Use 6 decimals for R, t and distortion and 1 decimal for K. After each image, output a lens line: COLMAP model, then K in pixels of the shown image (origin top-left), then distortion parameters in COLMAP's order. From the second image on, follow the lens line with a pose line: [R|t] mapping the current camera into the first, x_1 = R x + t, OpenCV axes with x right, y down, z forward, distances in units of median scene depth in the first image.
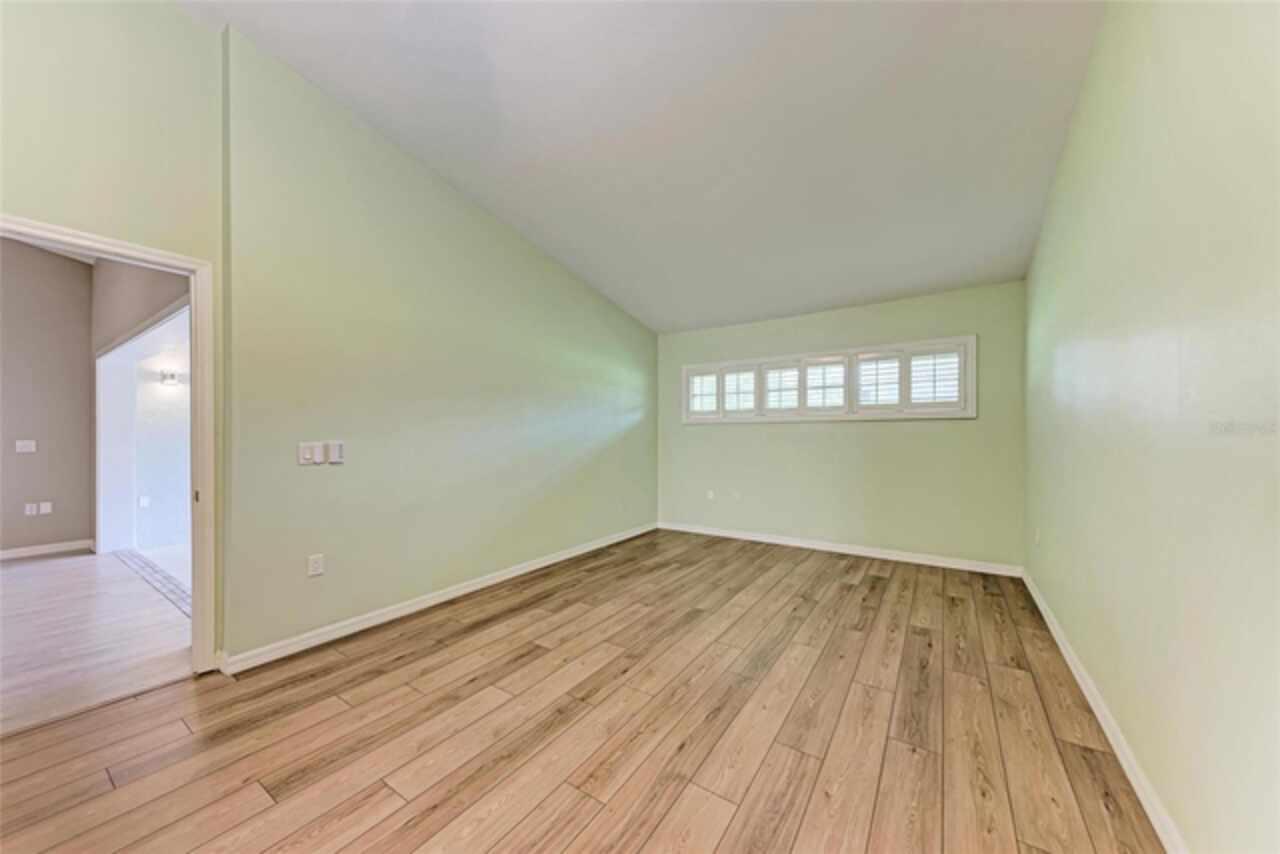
lens RADIAL K [[443.0, 0, 643.1], [0, 443.0, 431.8], [0, 0, 1]] dist [0.007496, -0.001508]
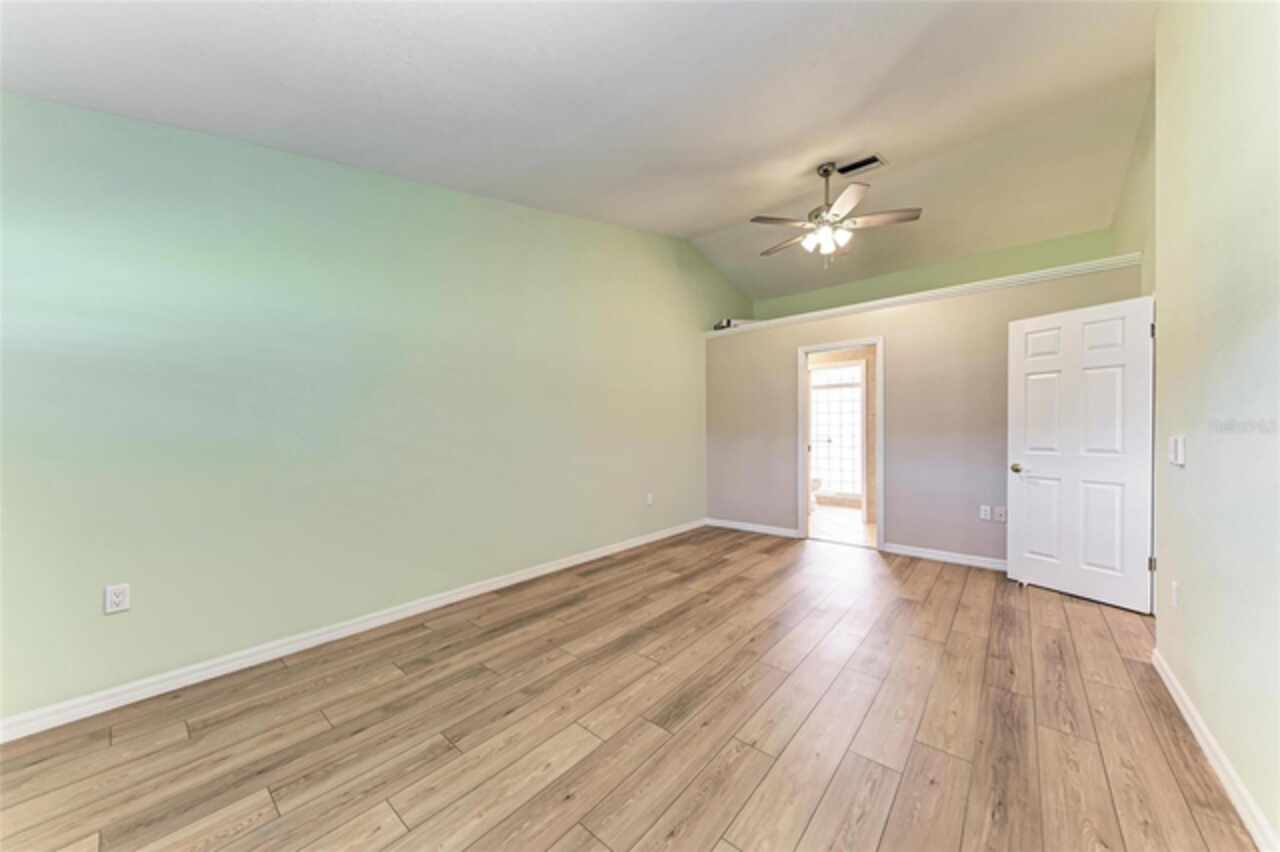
lens RADIAL K [[443.0, 0, 638.6], [0, 443.0, 431.3], [0, 0, 1]] dist [0.007496, -0.001508]
pose [[-0.993371, 0.010362, 0.114486, 0.097611], [0.010192, 0.999946, -0.002066, 0.005697], [-0.114502, -0.000886, -0.993423, 1.861255]]
